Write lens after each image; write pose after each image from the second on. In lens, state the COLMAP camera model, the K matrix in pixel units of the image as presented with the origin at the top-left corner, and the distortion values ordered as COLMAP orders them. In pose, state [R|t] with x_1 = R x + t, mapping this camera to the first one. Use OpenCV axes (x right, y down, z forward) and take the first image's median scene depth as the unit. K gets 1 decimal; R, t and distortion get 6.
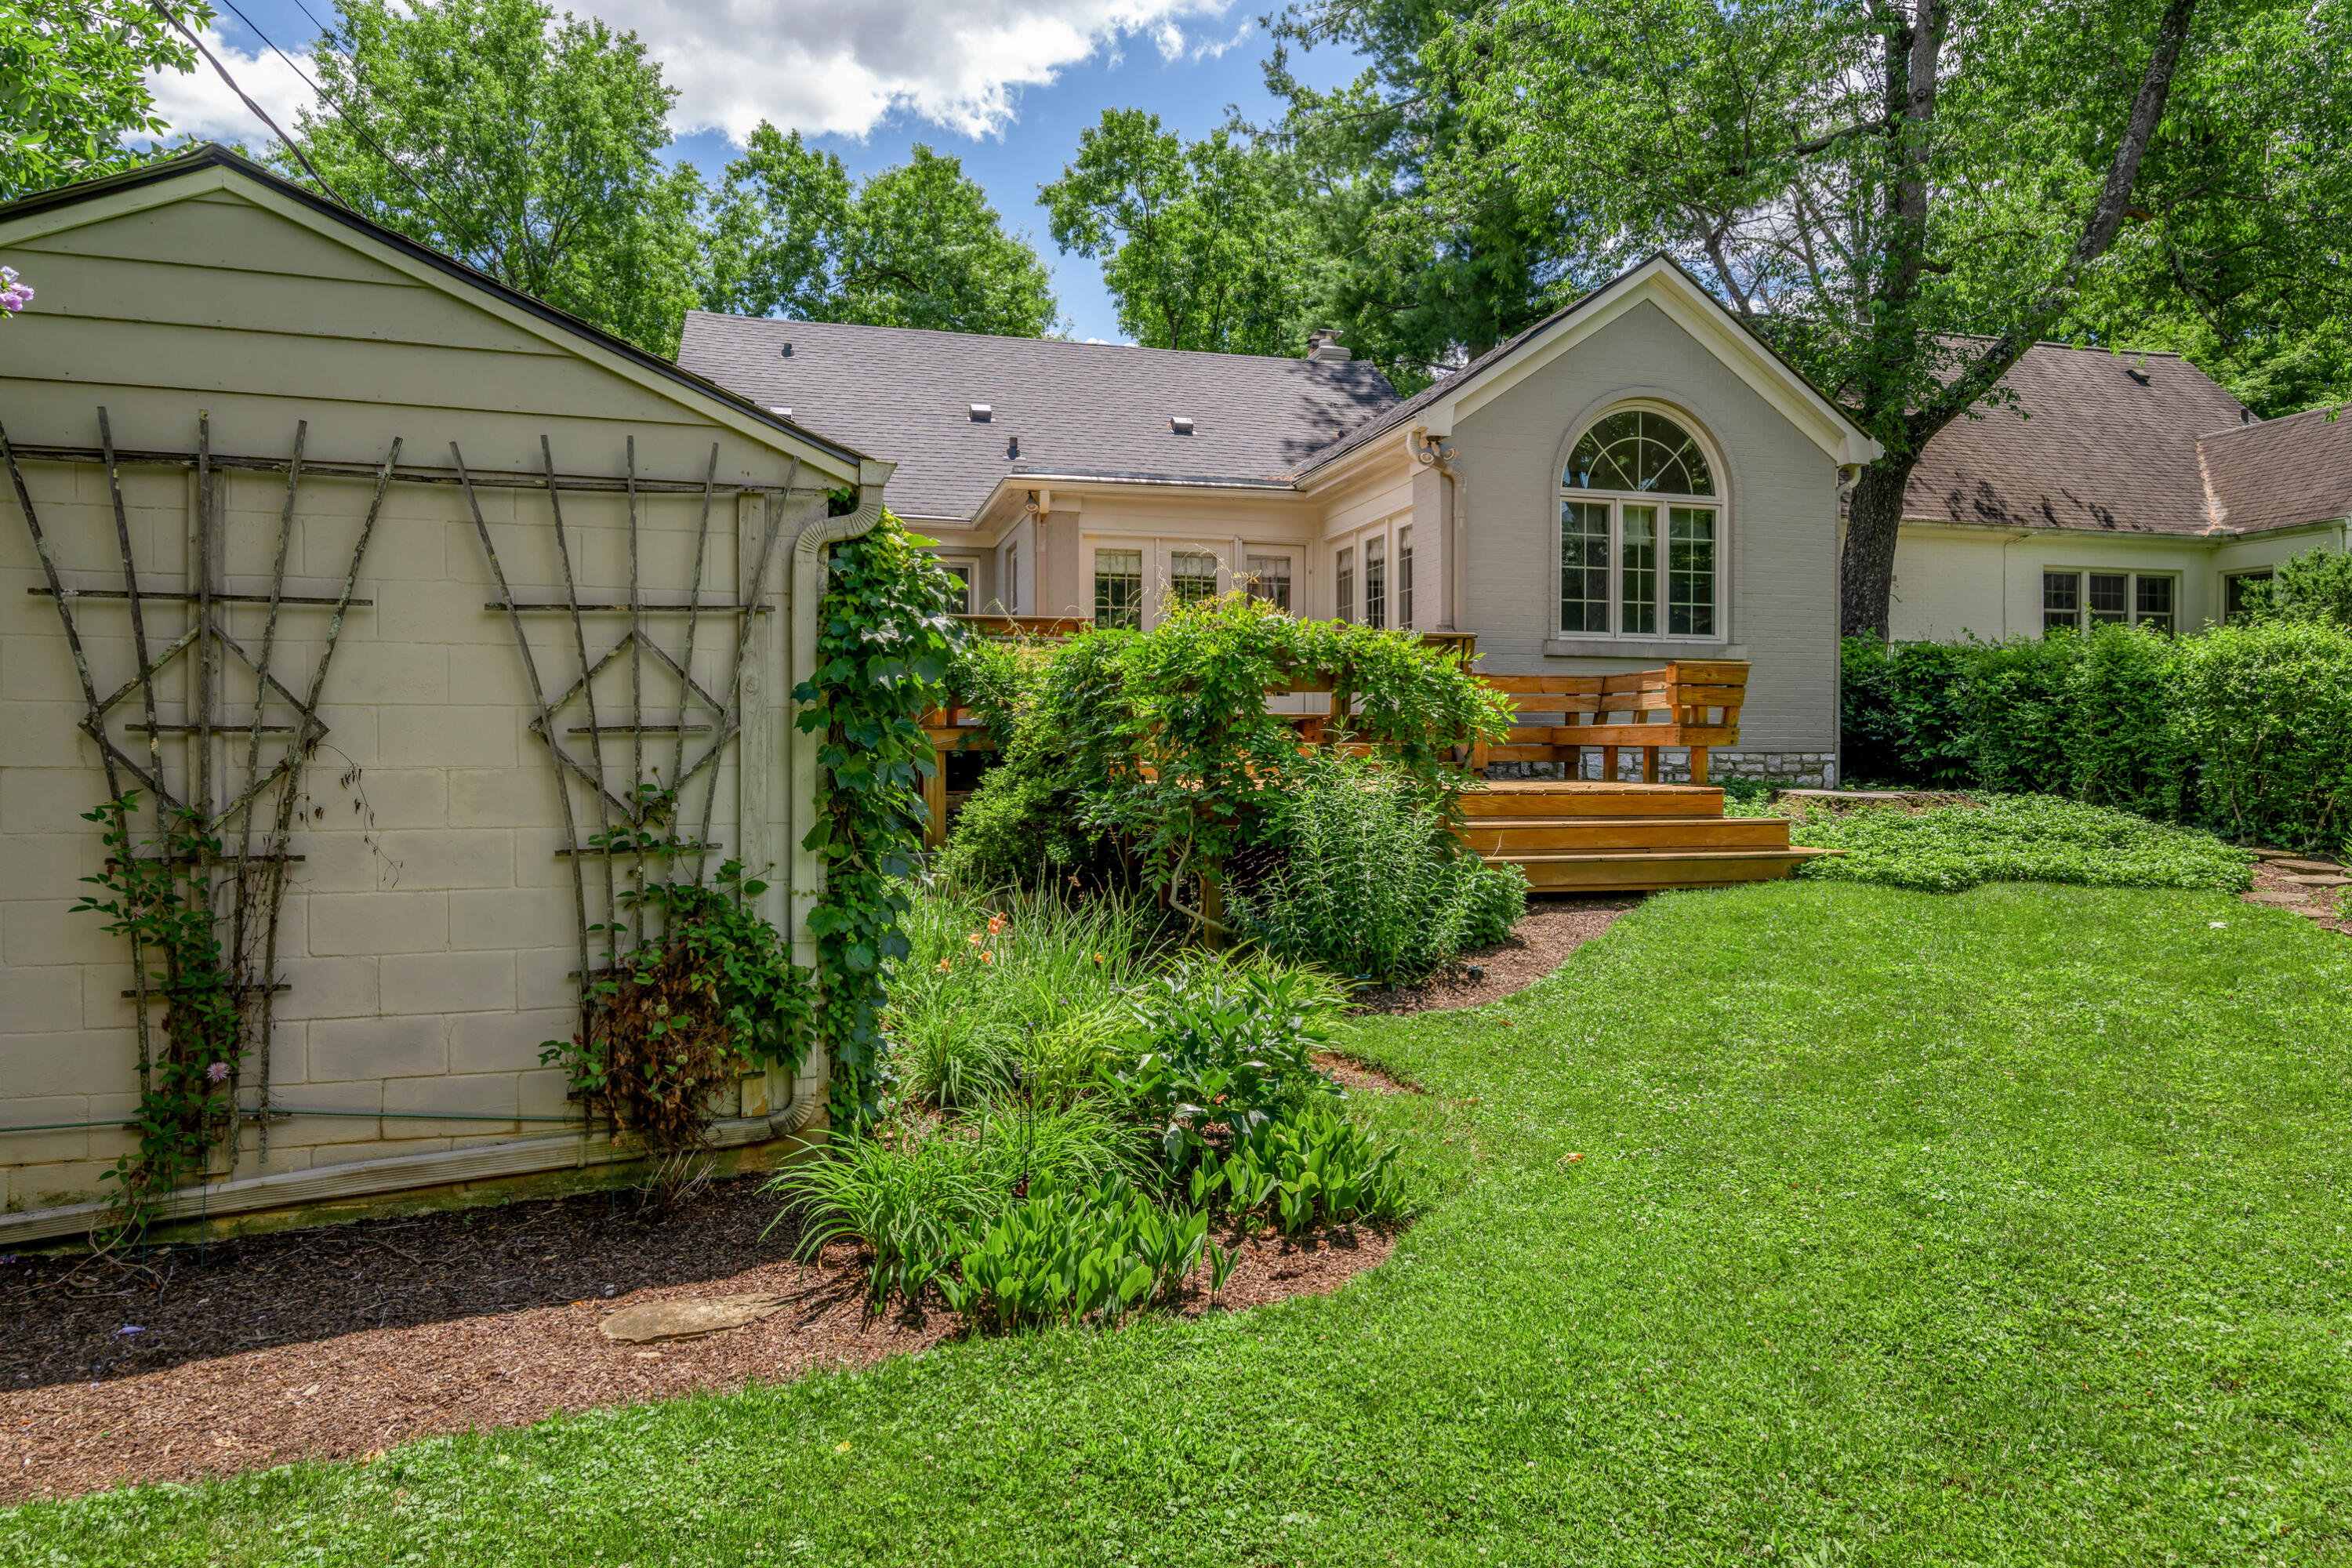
lens RADIAL K [[1394.9, 0, 1174.5], [0, 1394.9, 760.7], [0, 0, 1]] dist [-0.010081, 0.000307]
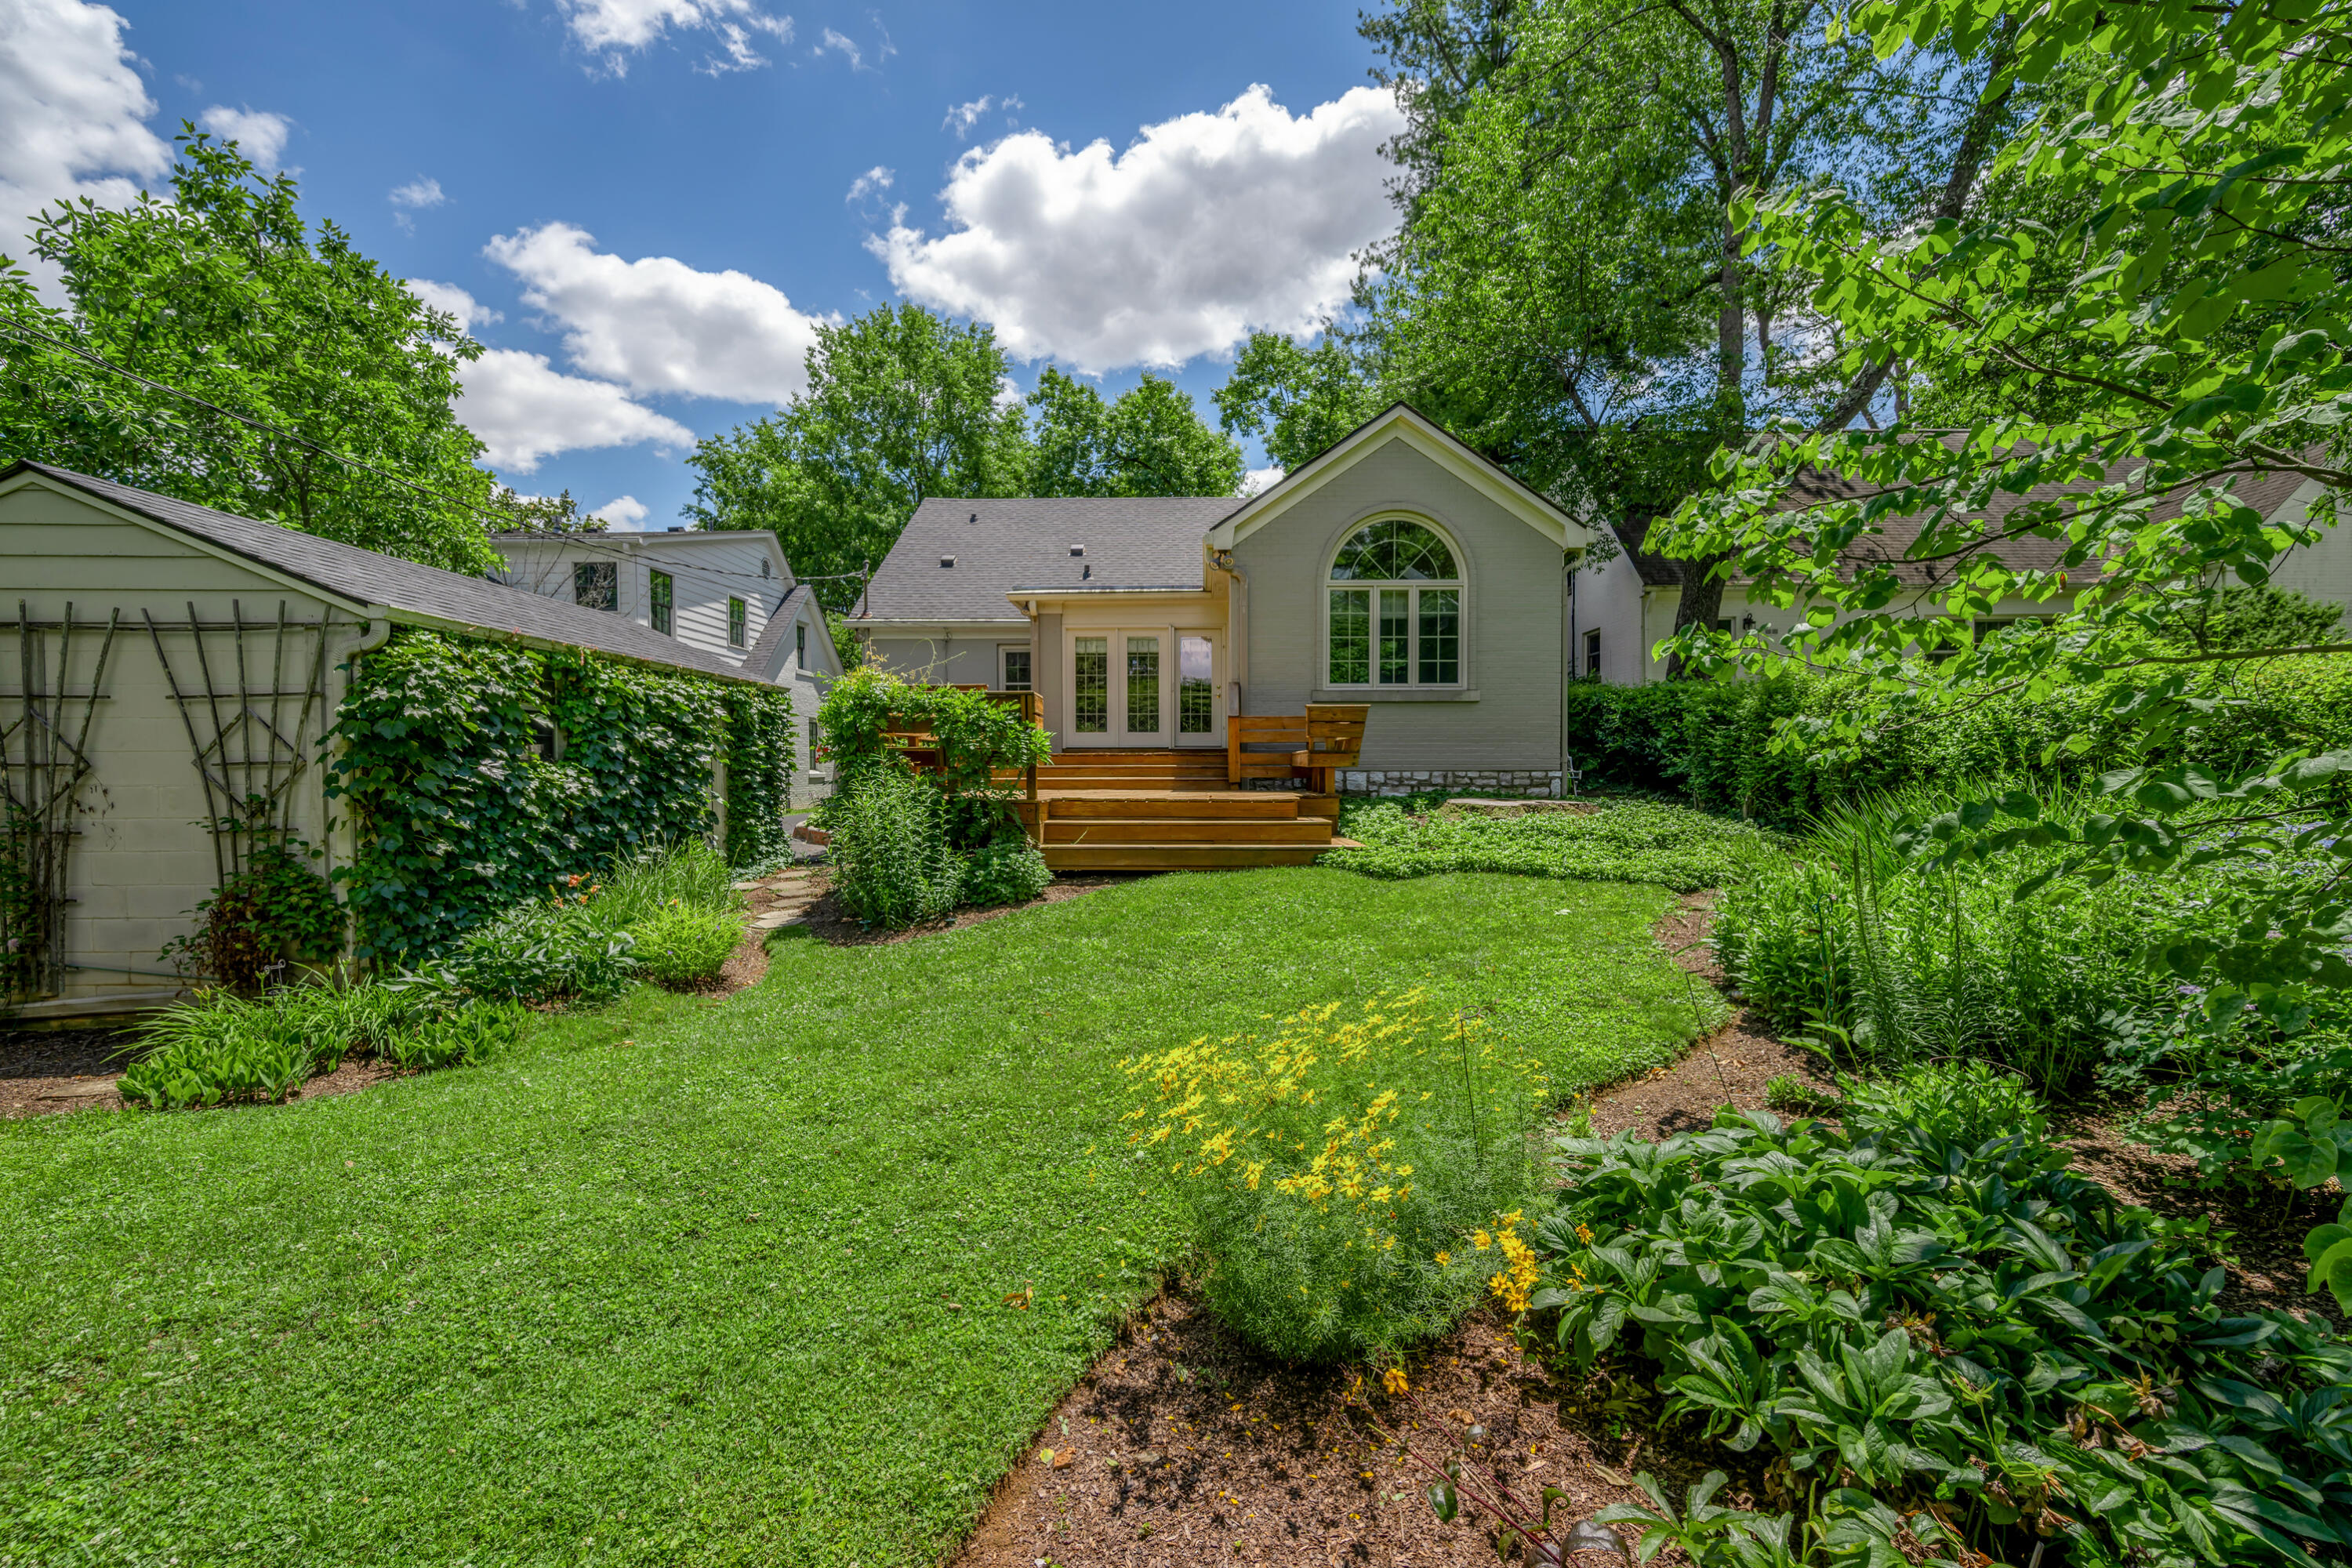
lens RADIAL K [[924.1, 0, 1178.3], [0, 924.1, 799.2], [0, 0, 1]] dist [-0.001863, -0.000424]
pose [[0.960283, 0.005203, -0.278979, 0.380508], [0.001853, 0.999685, 0.025021, -0.001628], [0.279022, -0.024545, 0.959971, 0.070314]]
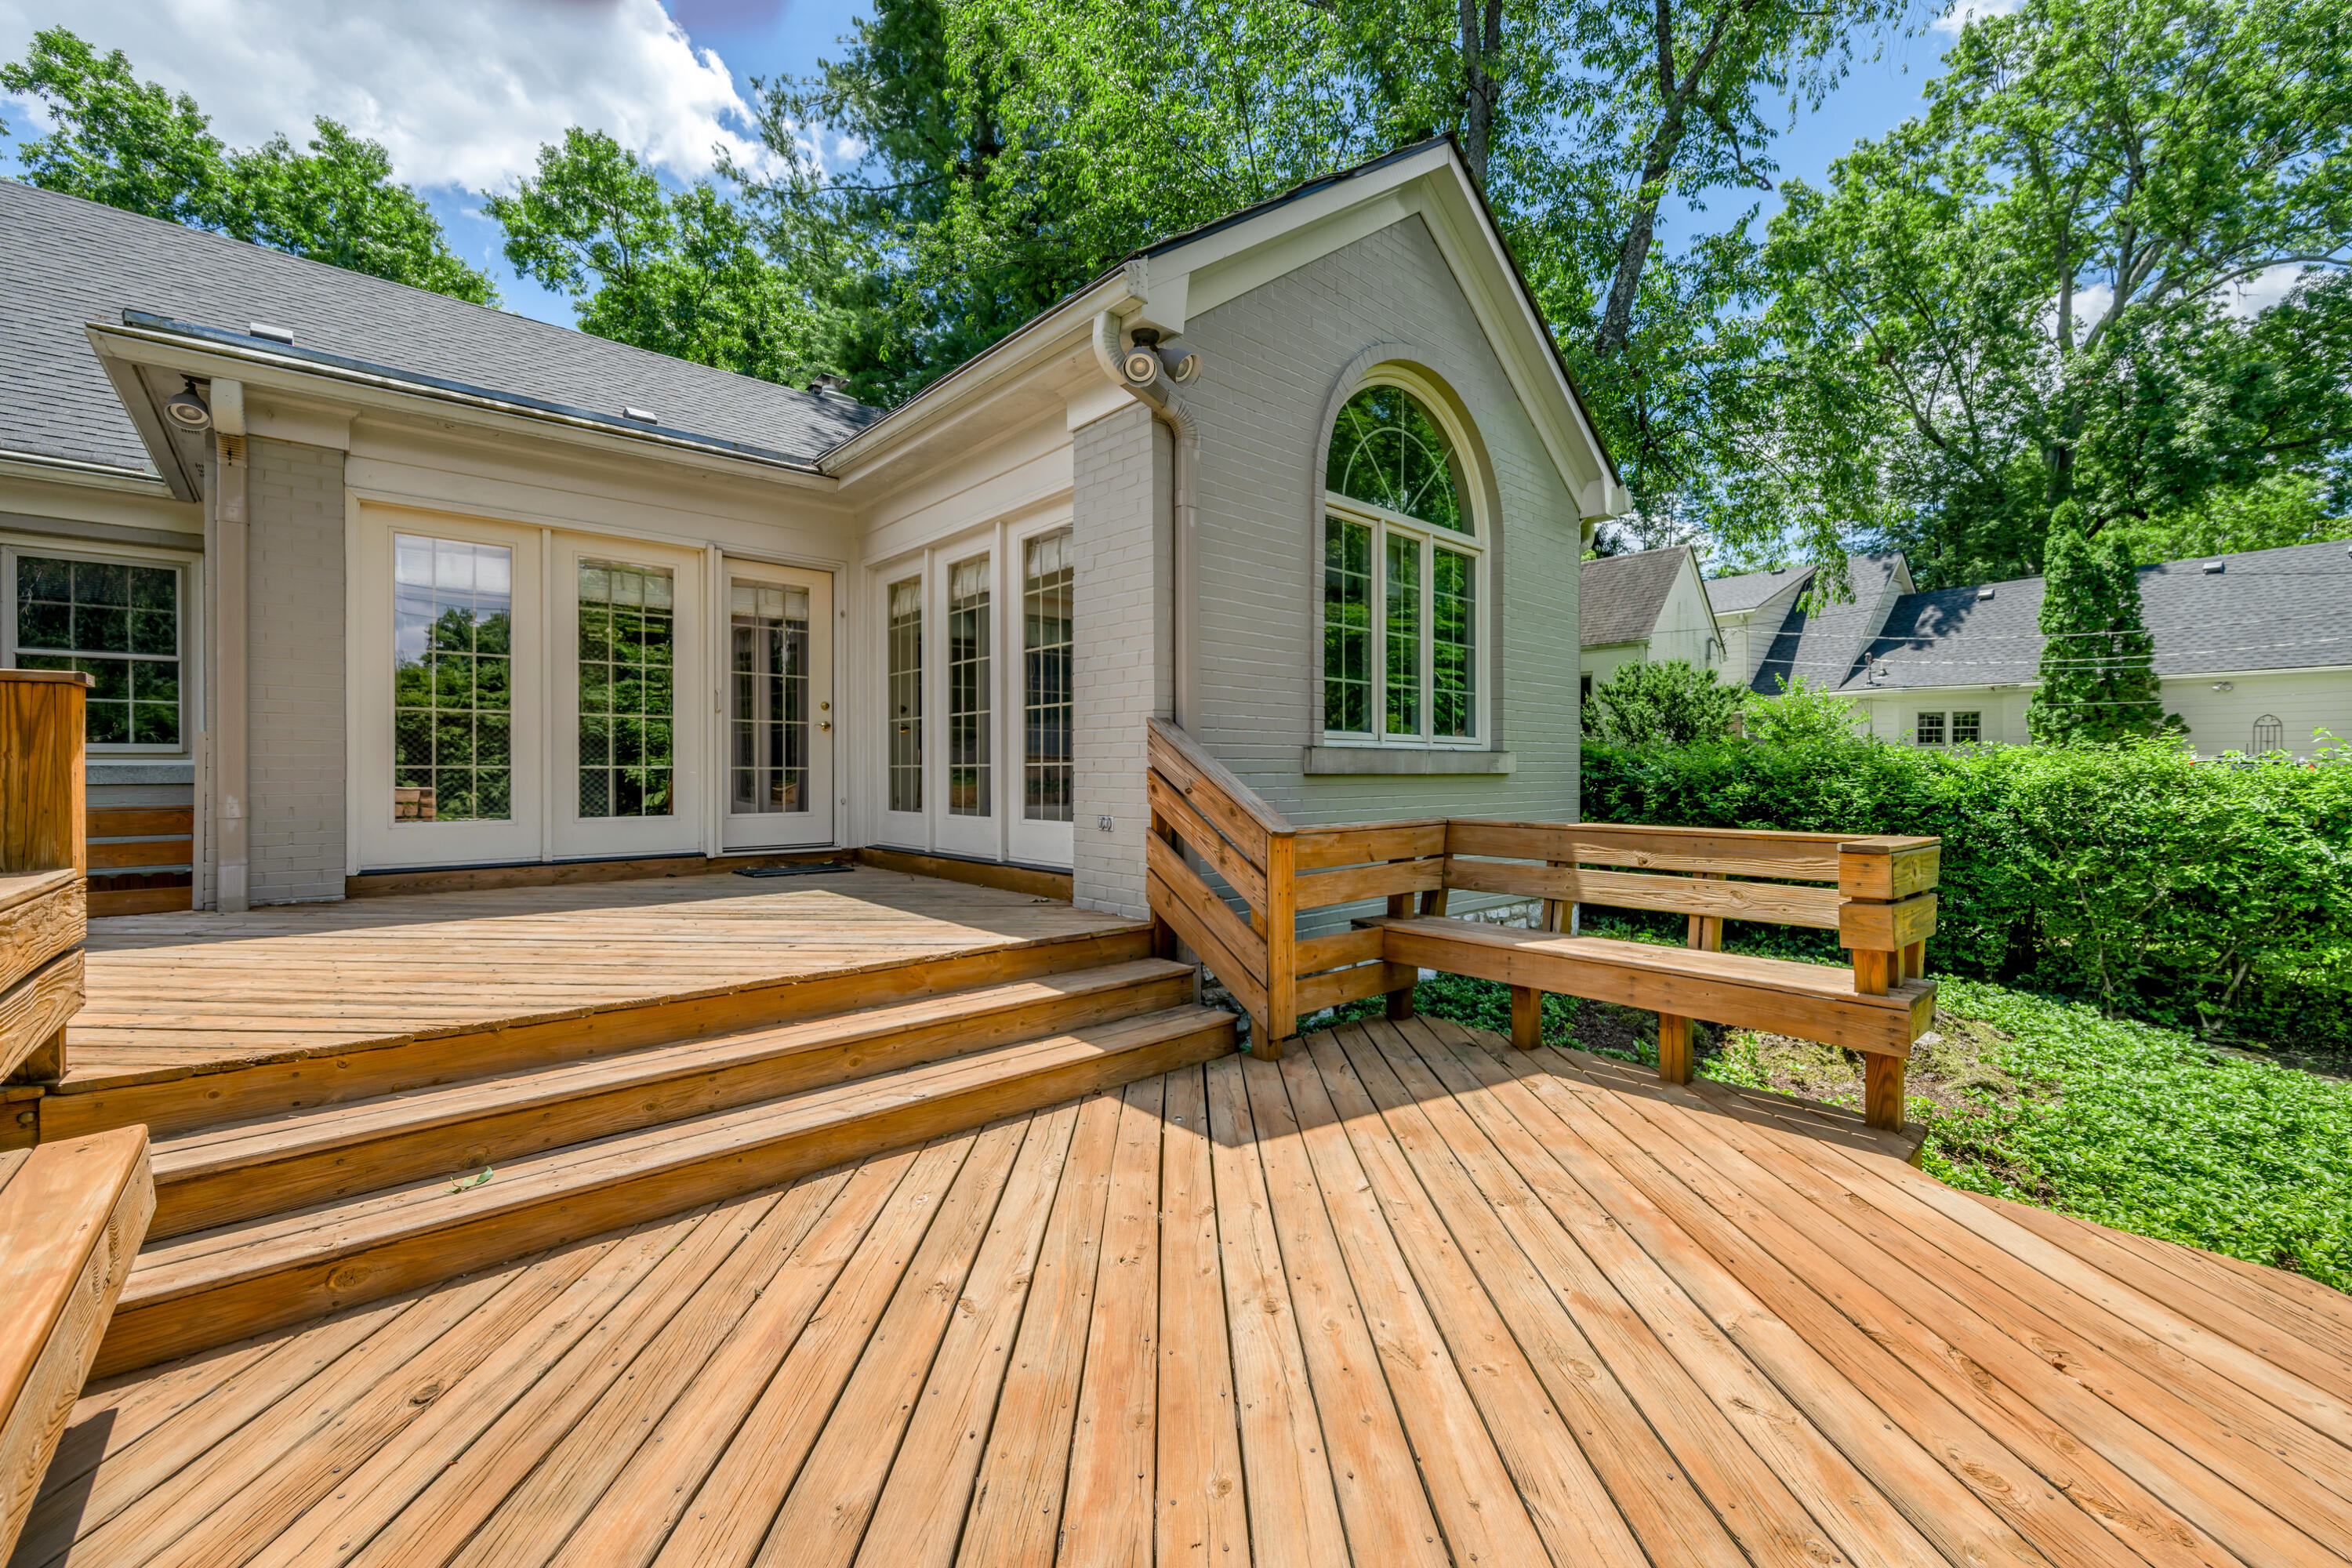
lens RADIAL K [[924.1, 0, 1174.8], [0, 924.1, 773.4], [0, 0, 1]] dist [-0.001863, -0.000424]
pose [[0.883783, -0.006889, 0.467847, 0.040427], [0.009496, 0.999950, -0.003214, -0.072379], [-0.467801, 0.007283, 0.883804, 0.667263]]
